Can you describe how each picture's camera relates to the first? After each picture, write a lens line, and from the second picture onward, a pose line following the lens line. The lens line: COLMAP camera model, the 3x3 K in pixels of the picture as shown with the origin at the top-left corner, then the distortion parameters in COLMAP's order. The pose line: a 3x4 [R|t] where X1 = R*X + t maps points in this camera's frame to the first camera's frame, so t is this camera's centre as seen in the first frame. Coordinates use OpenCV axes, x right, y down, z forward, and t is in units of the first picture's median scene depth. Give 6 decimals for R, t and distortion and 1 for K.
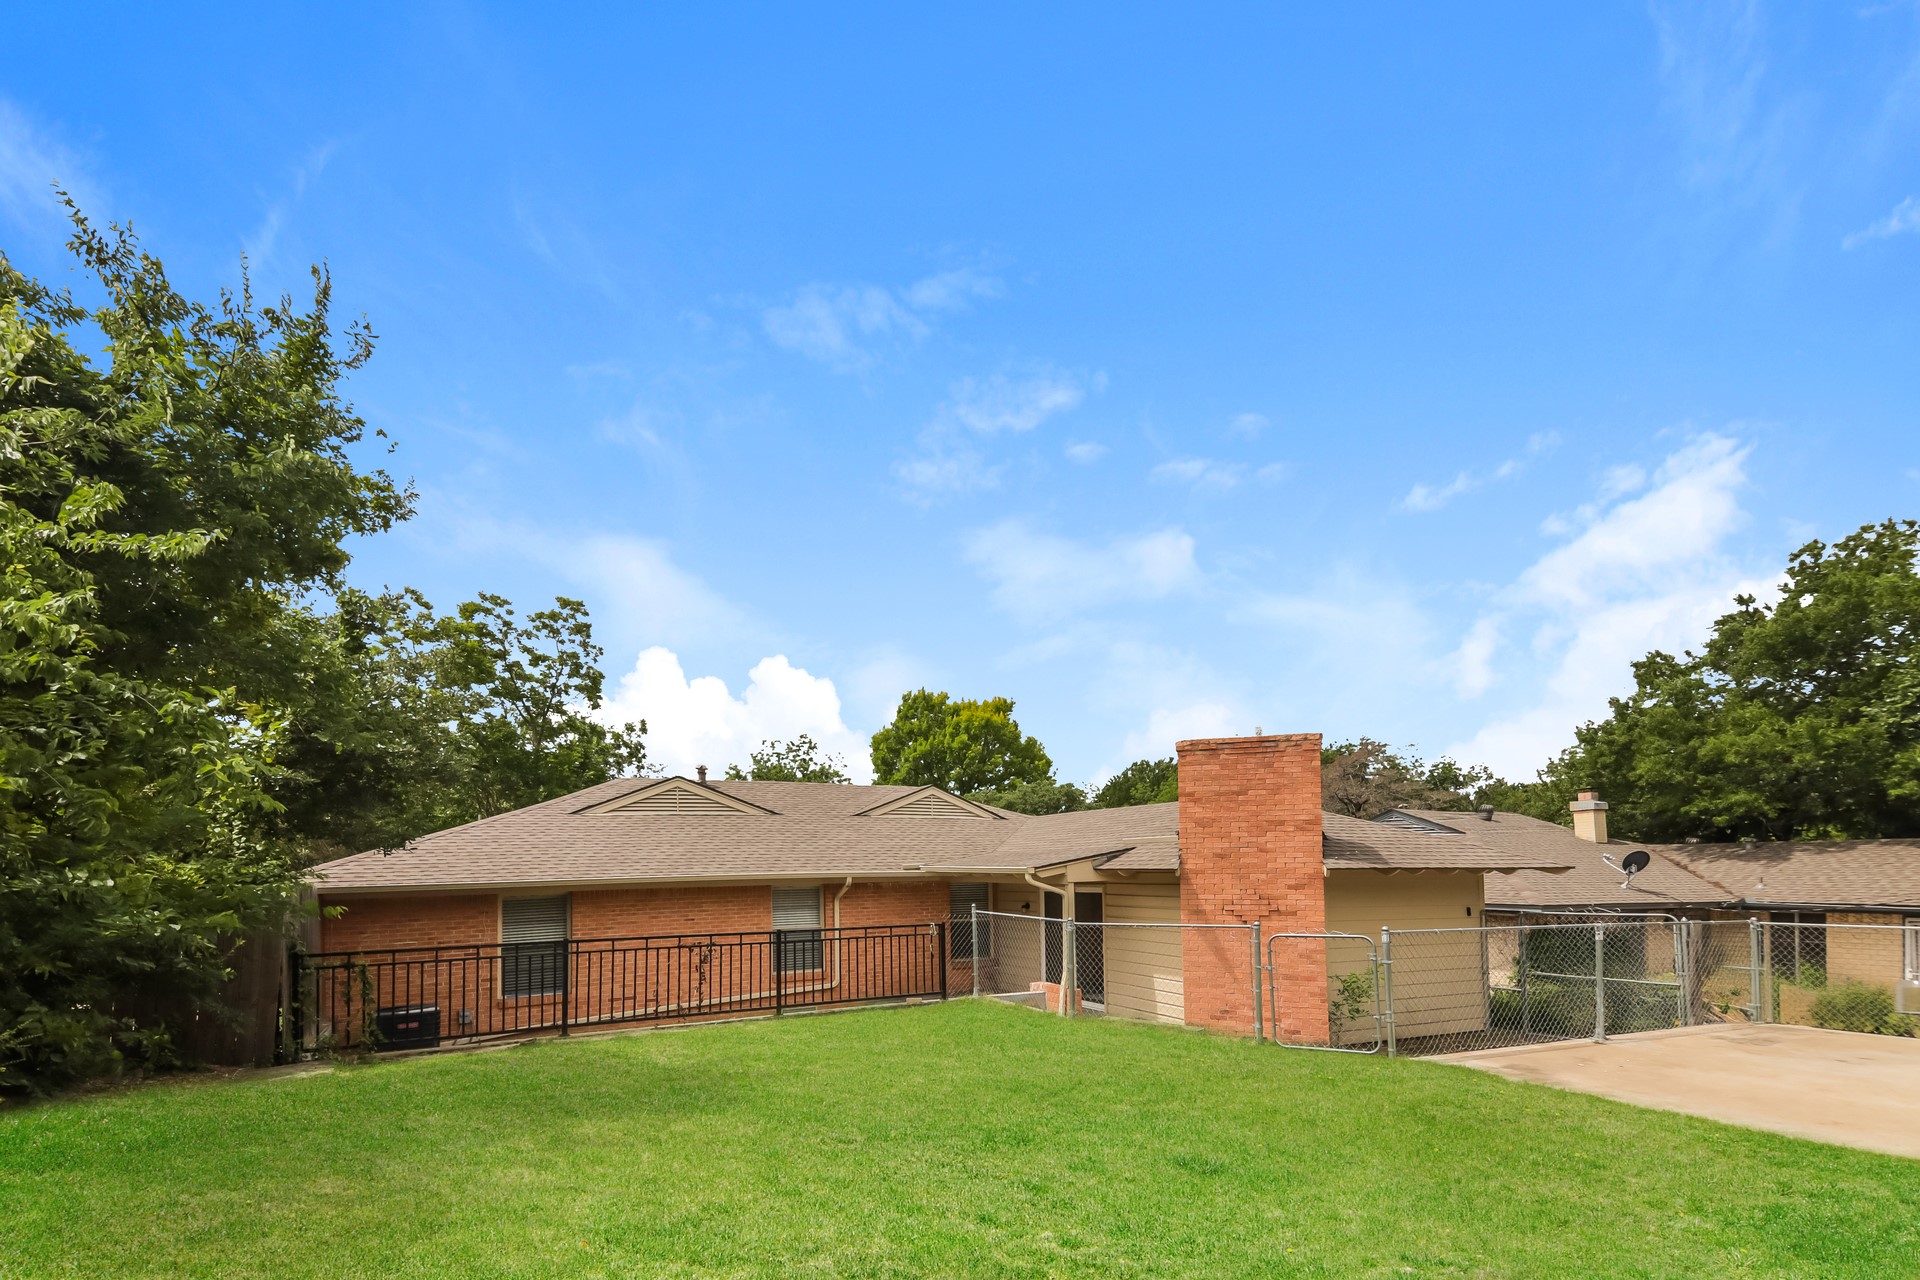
lens RADIAL K [[845.3, 0, 963.6], [0, 845.3, 638.1], [0, 0, 1]] dist [0.095814, -0.047913]
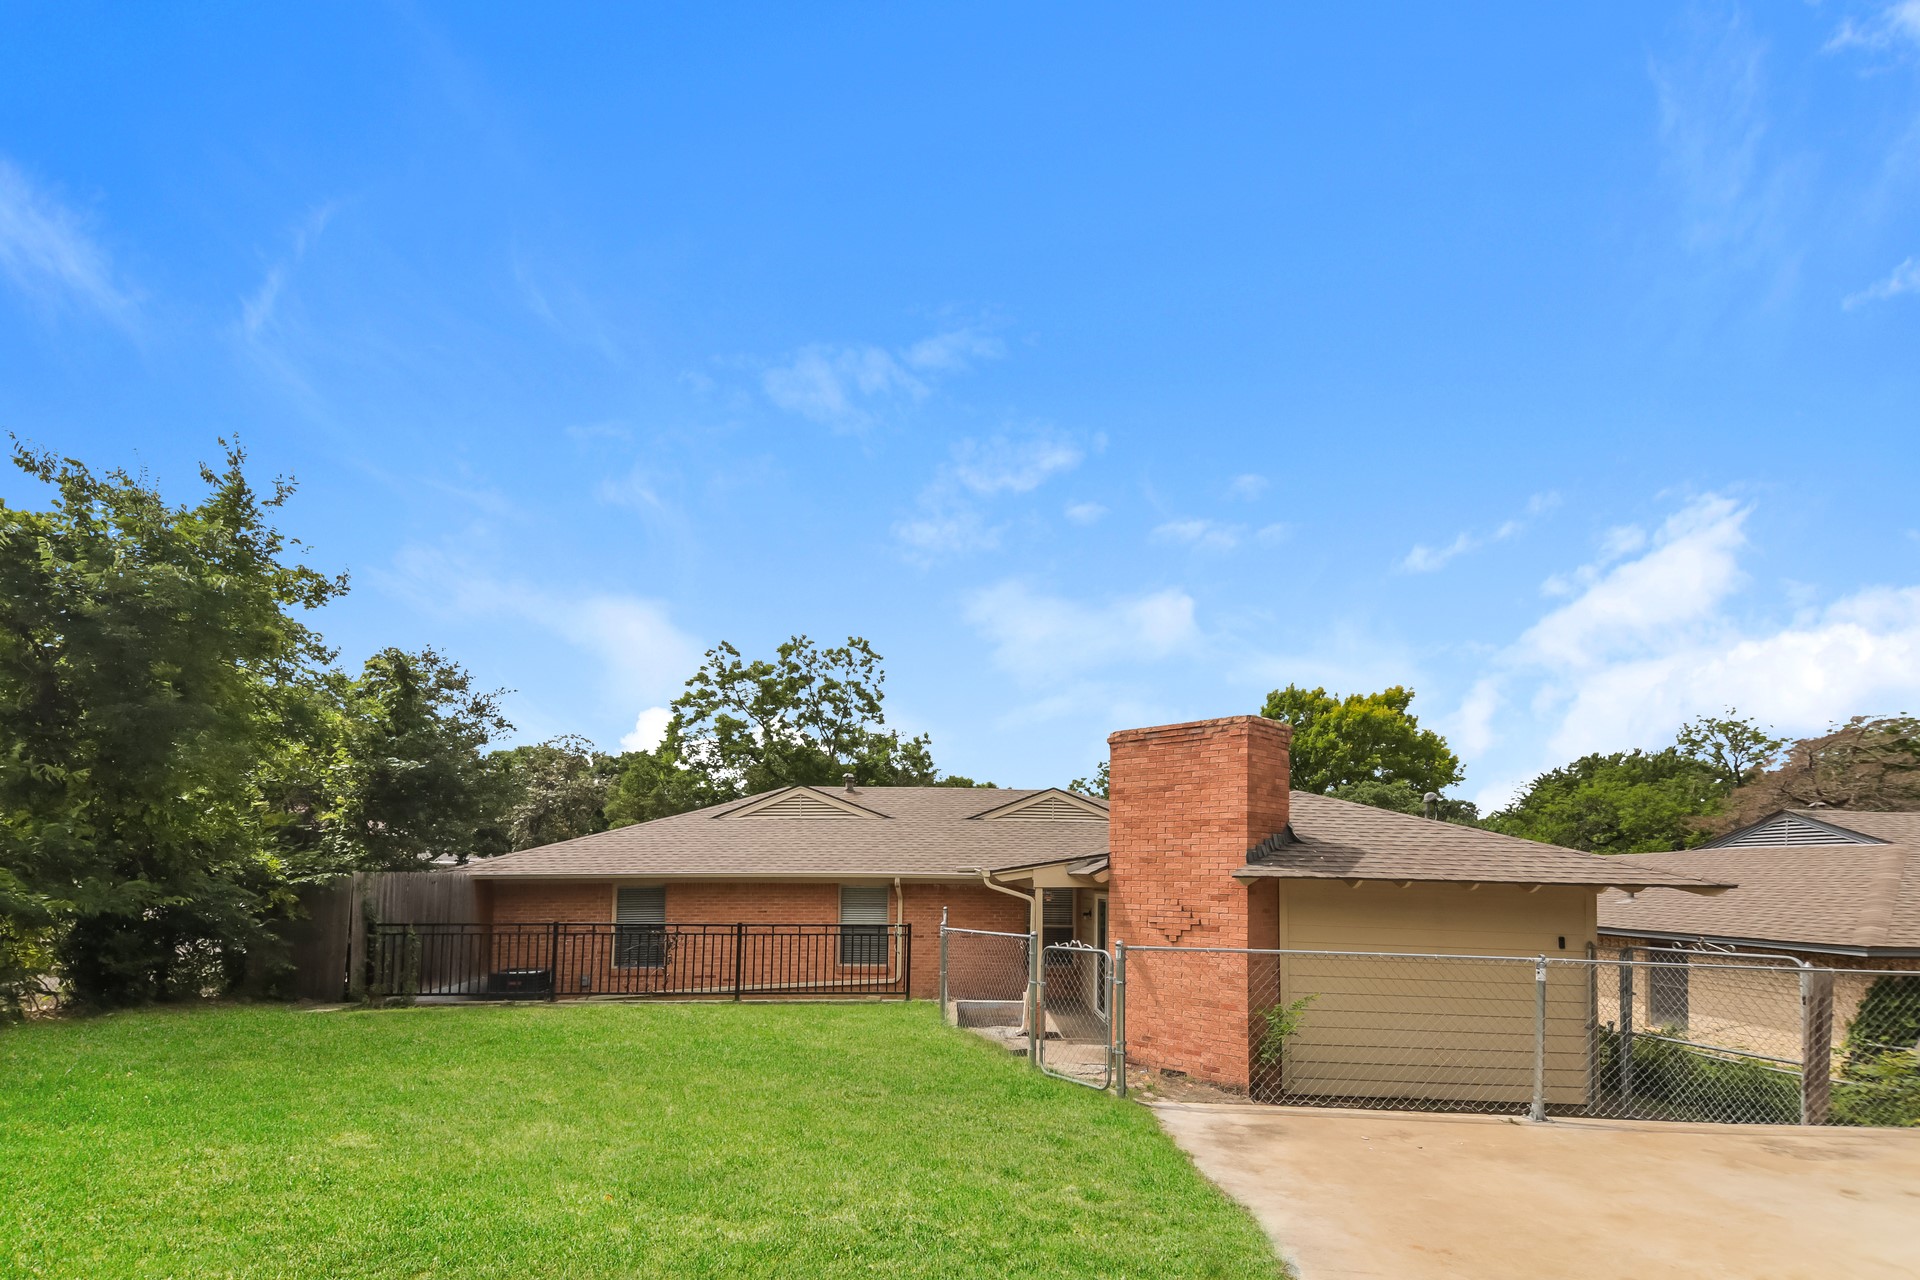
lens RADIAL K [[823.7, 0, 977.7], [0, 823.7, 624.7], [0, 0, 1]] dist [0.051153, -0.011535]
pose [[0.901269, -0.106332, -0.420010, 0.490813], [0.095154, 0.994327, -0.047545, 0.033506], [0.422682, 0.002885, 0.906273, 0.139134]]
